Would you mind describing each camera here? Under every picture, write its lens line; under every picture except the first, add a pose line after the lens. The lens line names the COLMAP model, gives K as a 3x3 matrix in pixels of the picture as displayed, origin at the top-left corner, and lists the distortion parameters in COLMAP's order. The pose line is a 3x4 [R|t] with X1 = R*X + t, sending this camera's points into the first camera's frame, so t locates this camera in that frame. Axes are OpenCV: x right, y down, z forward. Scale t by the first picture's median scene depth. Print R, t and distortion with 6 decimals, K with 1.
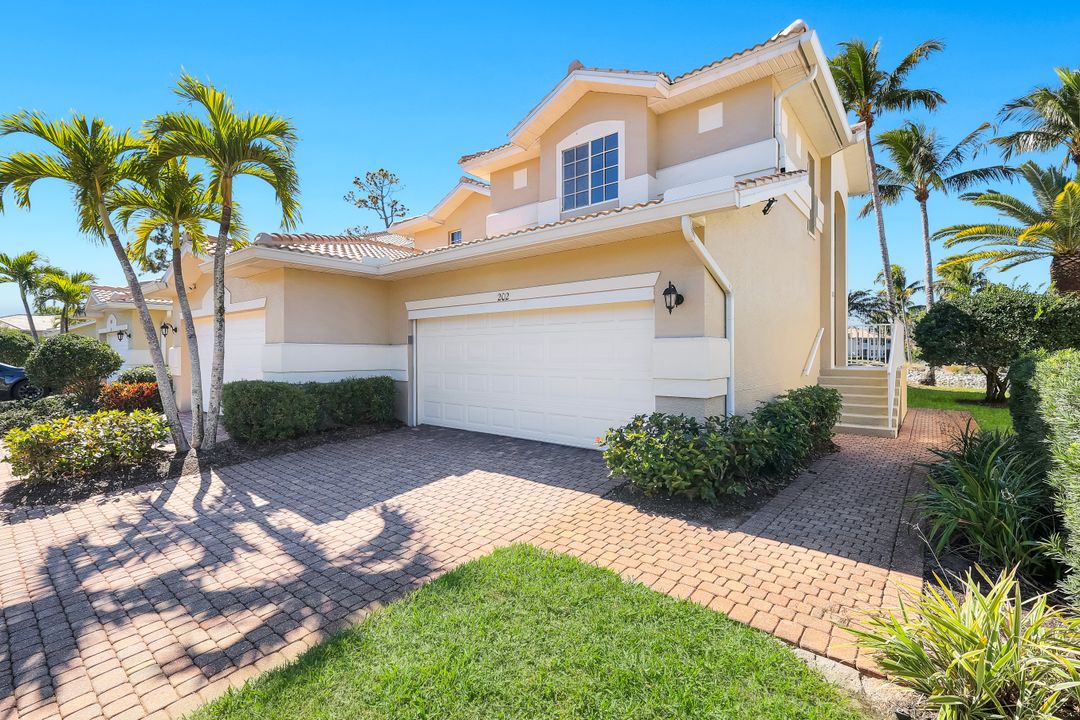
lens RADIAL K [[479.7, 0, 548.6], [0, 479.7, 356.5], [0, 0, 1]] dist [0.000191, -0.000457]
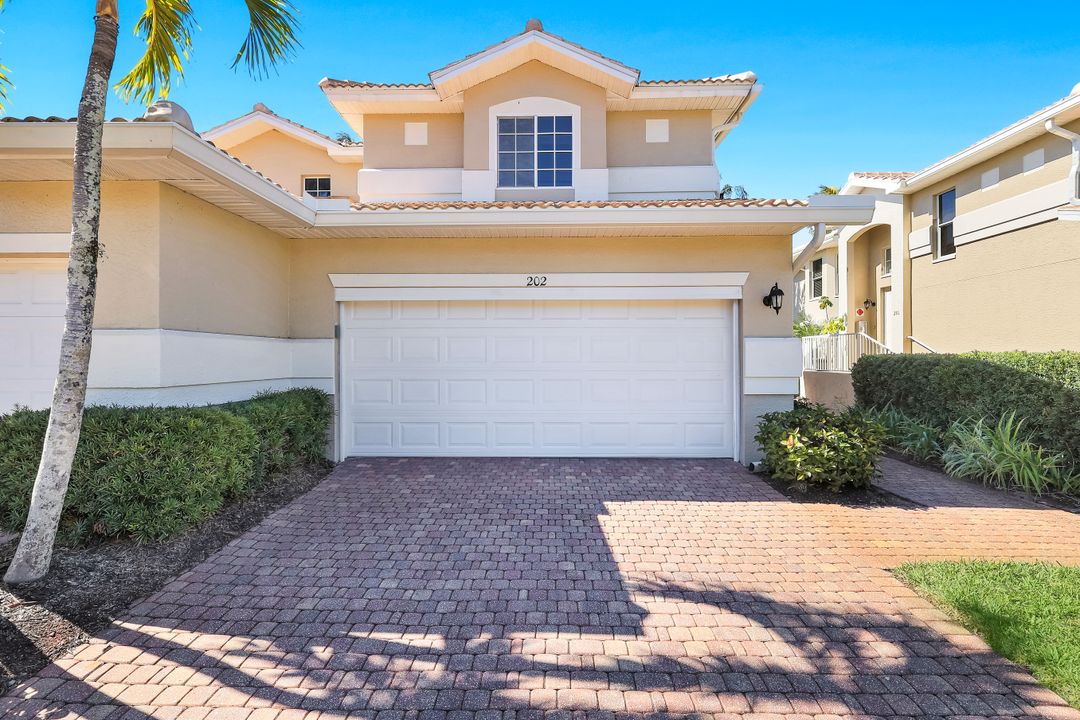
lens RADIAL K [[479.7, 0, 542.0], [0, 479.7, 358.9], [0, 0, 1]] dist [0.000191, -0.000457]
pose [[0.784211, -0.001411, 0.620493, -0.510999], [0.002040, 0.999998, -0.000305, 0.003946], [-0.620491, 0.001505, 0.784212, 0.327197]]
